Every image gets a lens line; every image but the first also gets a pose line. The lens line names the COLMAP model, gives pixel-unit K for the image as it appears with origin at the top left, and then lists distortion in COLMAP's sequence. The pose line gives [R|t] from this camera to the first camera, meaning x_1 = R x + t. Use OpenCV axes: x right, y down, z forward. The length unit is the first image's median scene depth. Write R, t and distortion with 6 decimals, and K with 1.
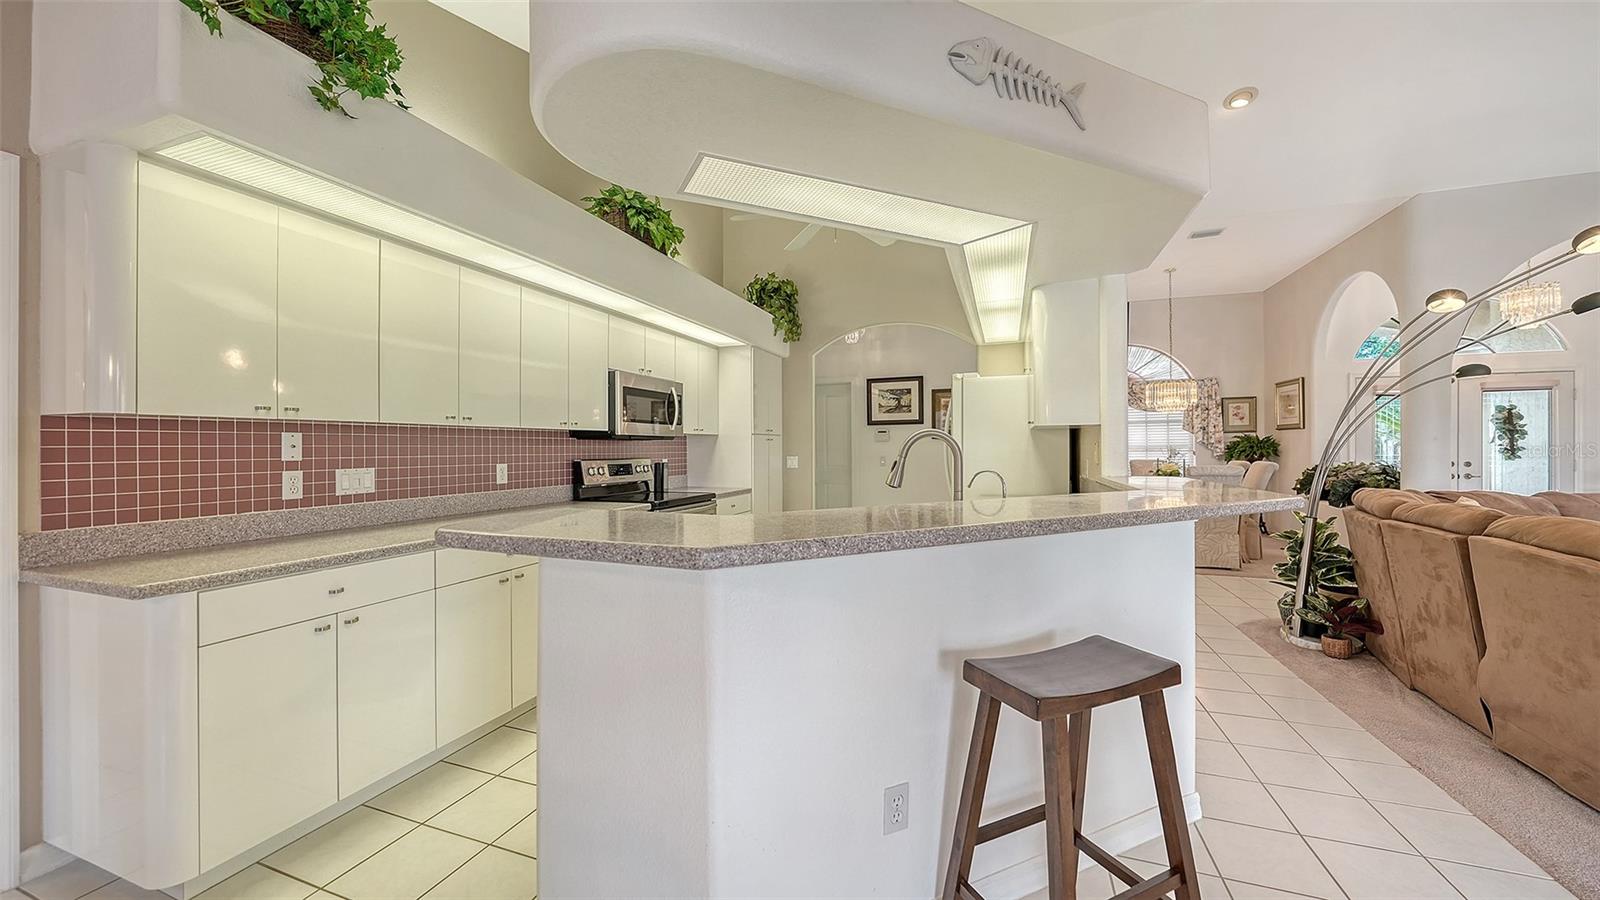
lens RADIAL K [[573.6, 0, 800.7], [0, 573.6, 443.8], [0, 0, 1]] dist [-0.012149, -0.000207]
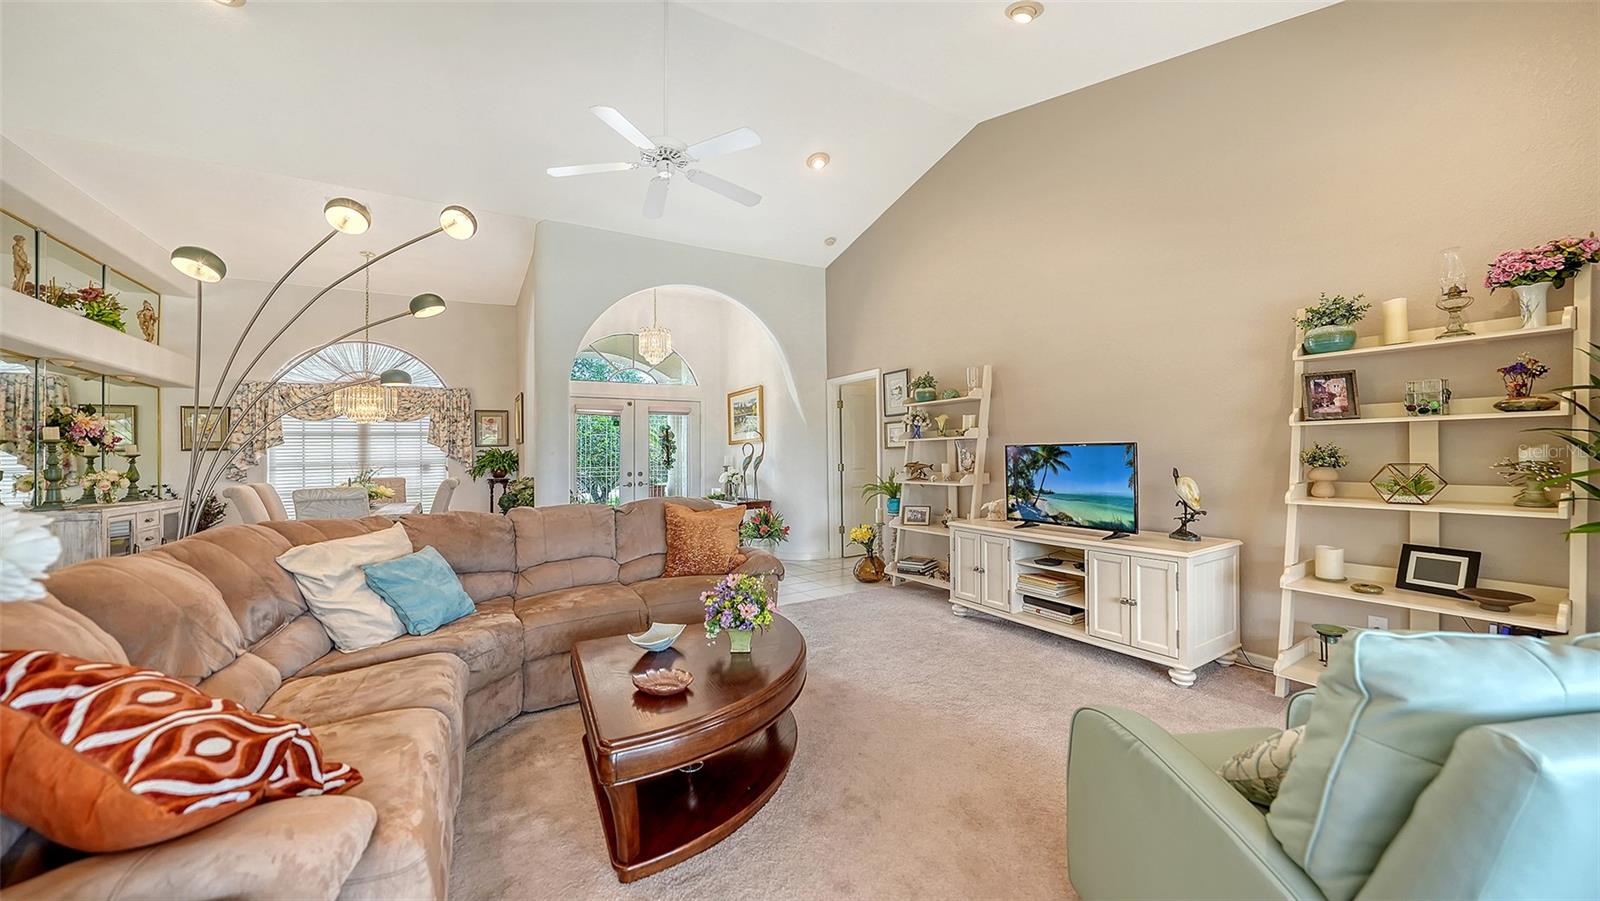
lens RADIAL K [[559.6, 0, 800.9], [0, 559.6, 449.0], [0, 0, 1]] dist [-0.012186, 0.000475]
pose [[0.624122, 0.003191, 0.781321, 0.899364], [0.008509, 0.999905, -0.010881, -0.002747], [-0.781281, 0.013439, 0.624035, -0.026013]]
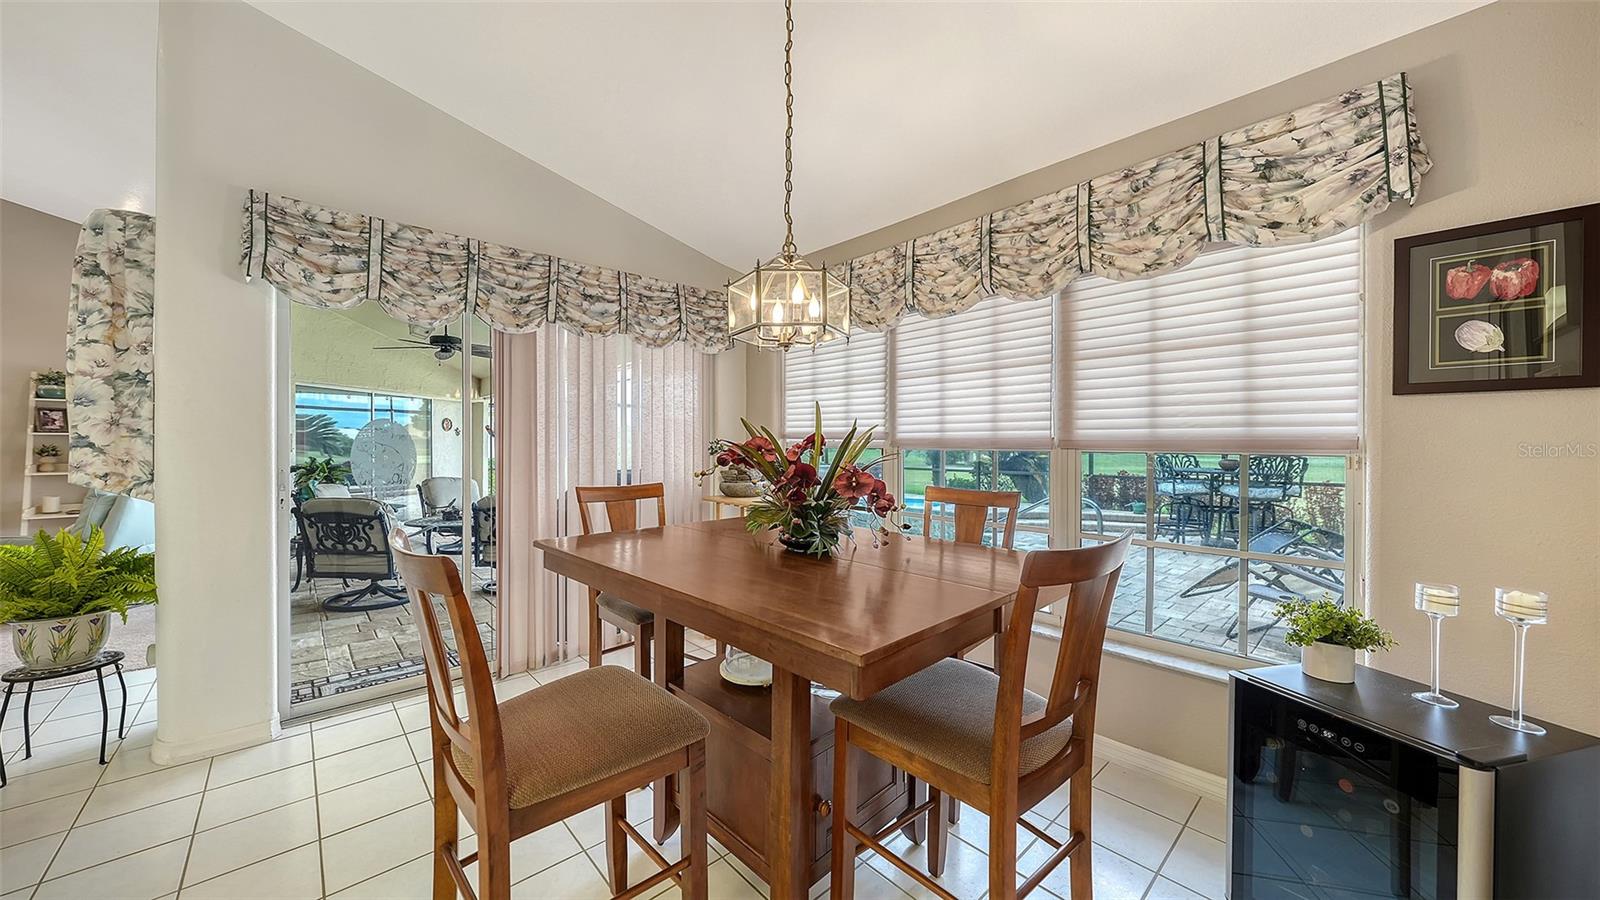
lens RADIAL K [[560.8, 0, 788.2], [0, 560.8, 452.7], [0, 0, 1]] dist [-0.002685, -0.000733]
pose [[-0.883134, -0.000956, 0.469120, -0.639156], [0.002726, 0.999971, 0.007169, 0.006280], [-0.469113, 0.007610, -0.883105, 0.302922]]
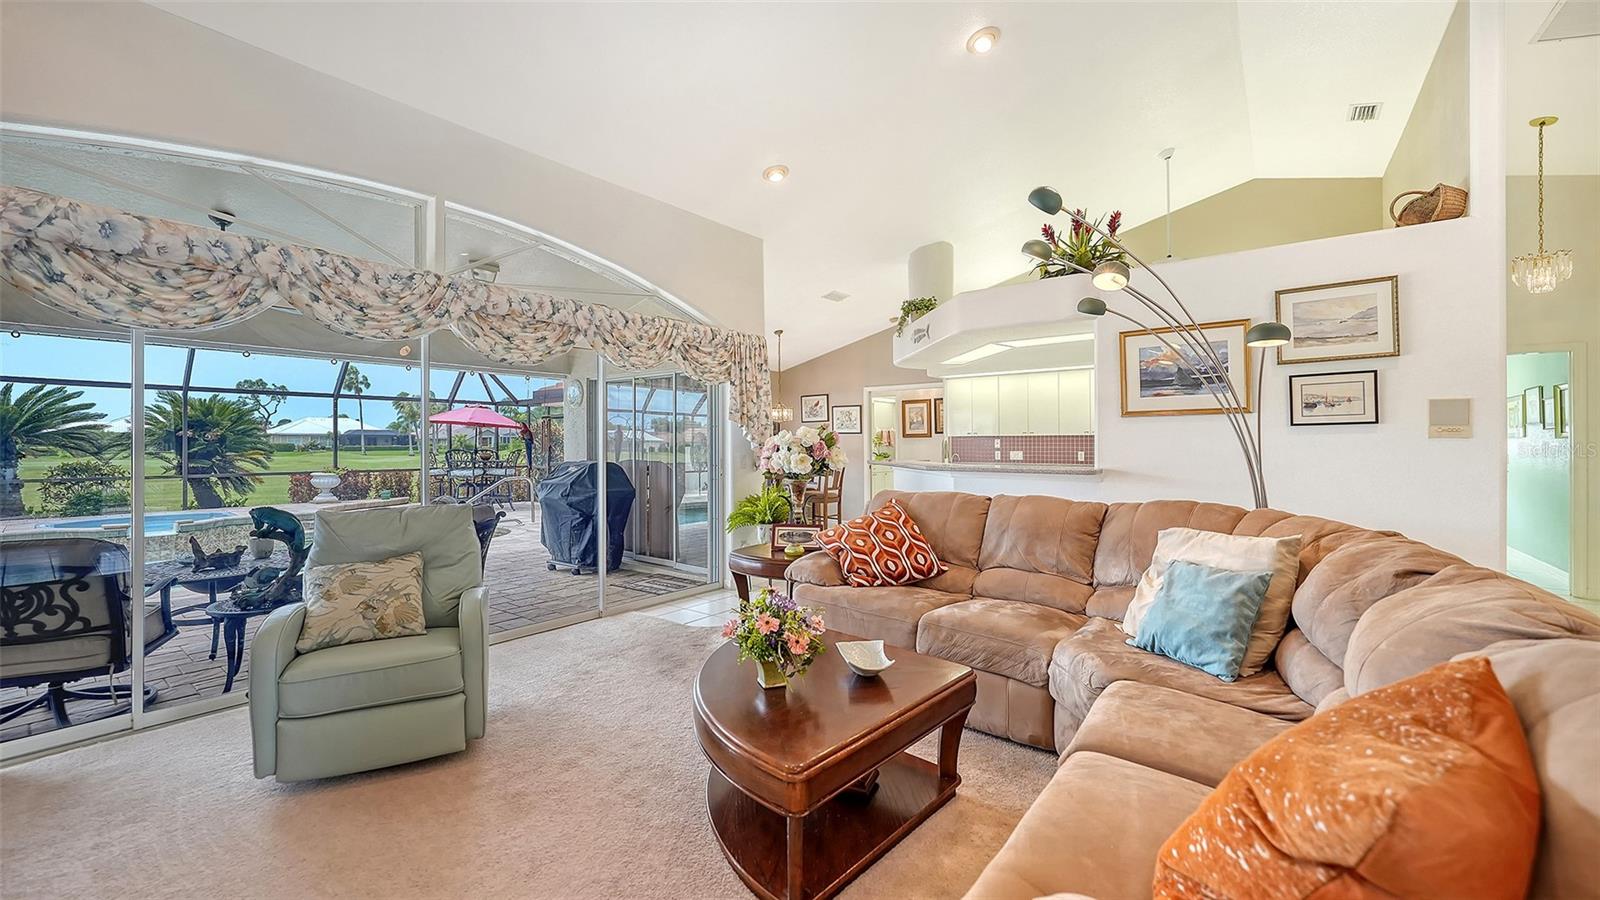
lens RADIAL K [[624.4, 0, 804.6], [0, 624.4, 445.5], [0, 0, 1]] dist [-0.018626, 0.002923]
pose [[-0.297245, 0.008428, -0.954764, 1.980143], [0.007130, 0.999953, 0.006607, -0.010959], [0.954775, -0.004844, -0.297291, 0.693461]]
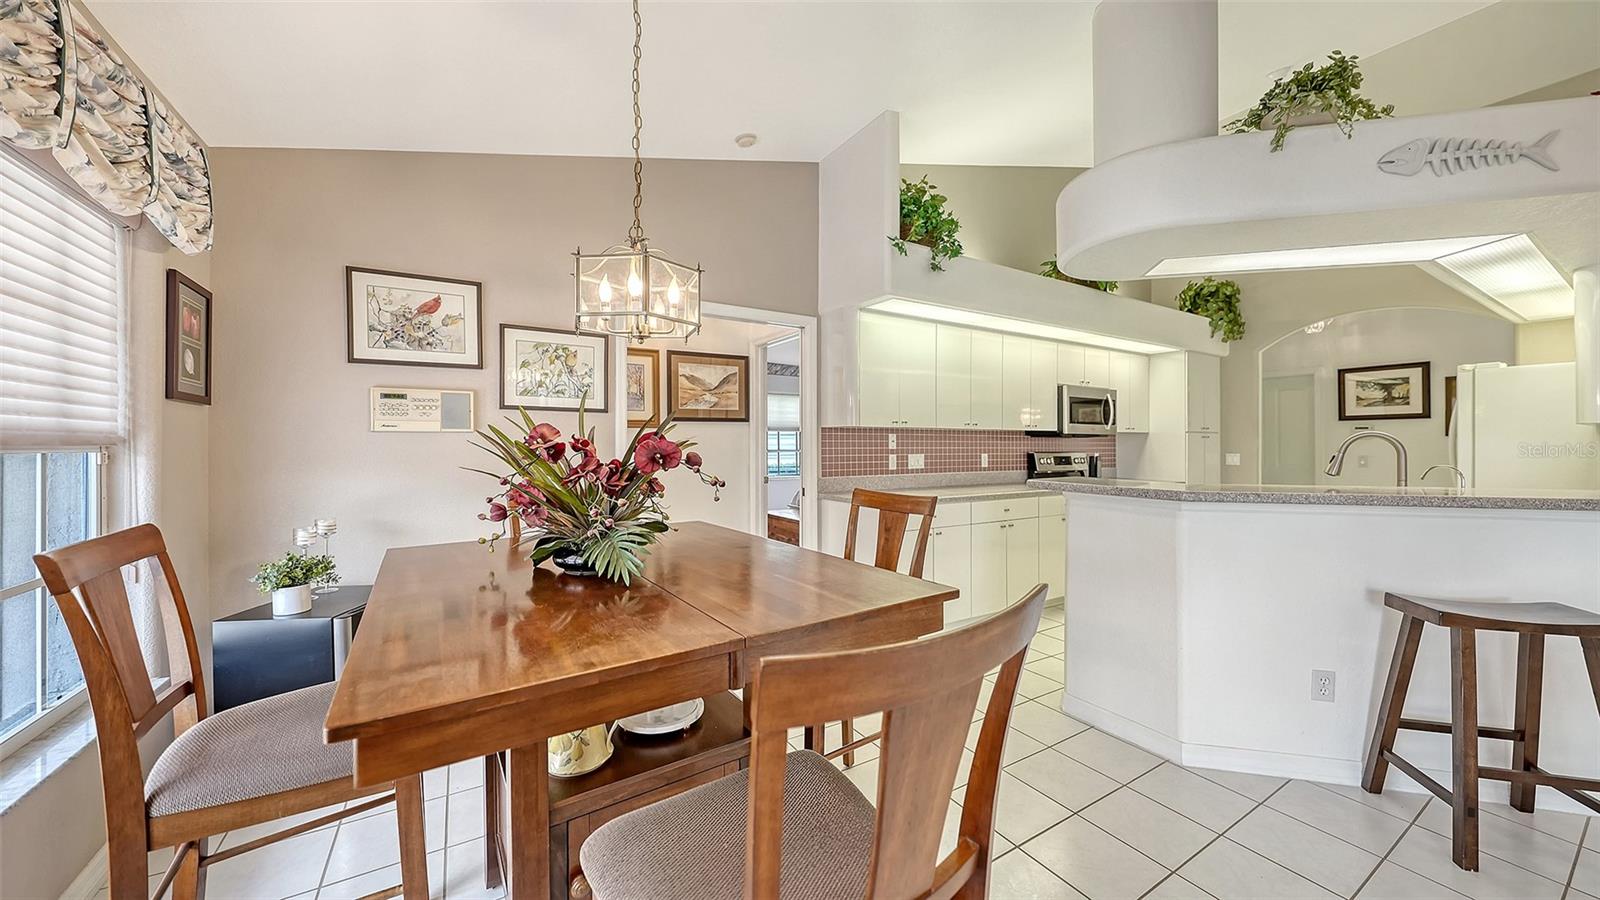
lens RADIAL K [[560.8, 0, 790.6], [0, 560.8, 437.1], [0, 0, 1]] dist [-0.002685, -0.000733]
pose [[0.777364, 0.001759, -0.629048, 0.000696], [-0.004583, 0.999985, -0.002866, -0.001450], [0.629034, 0.005111, 0.777361, -0.440660]]
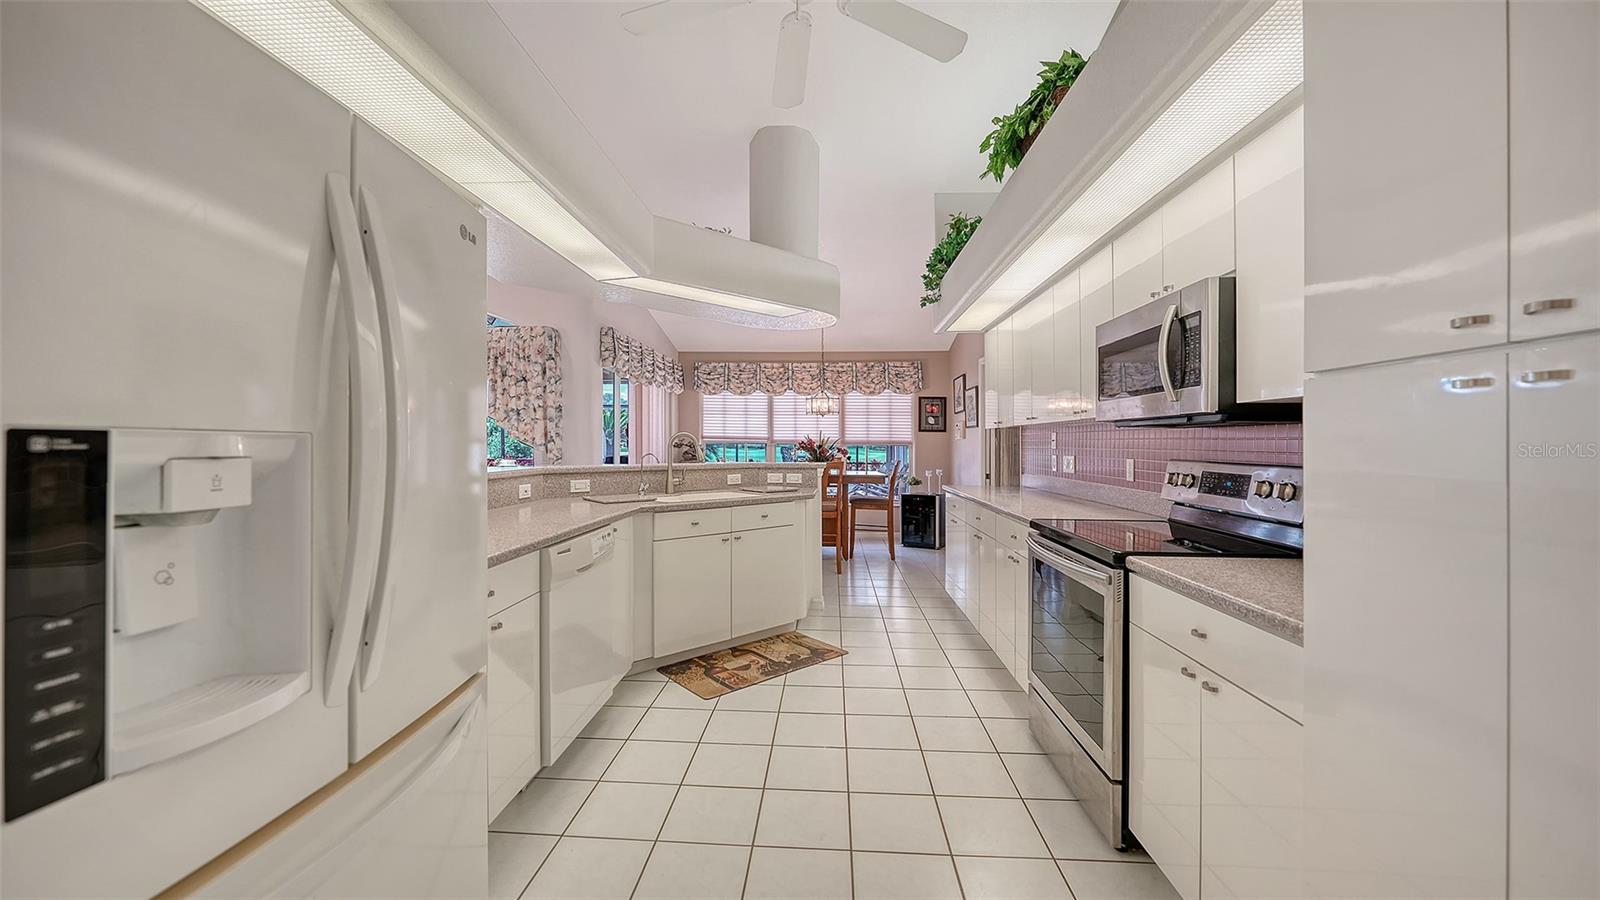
lens RADIAL K [[604.4, 0, 796.9], [0, 604.4, 443.9], [0, 0, 1]] dist [0.000498, -0.000136]
pose [[-0.957273, -0.000845, -0.289186, 0.264963], [-0.000241, 0.999998, -0.002126, 0.011999], [0.289187, -0.001965, -0.957271, 1.748980]]
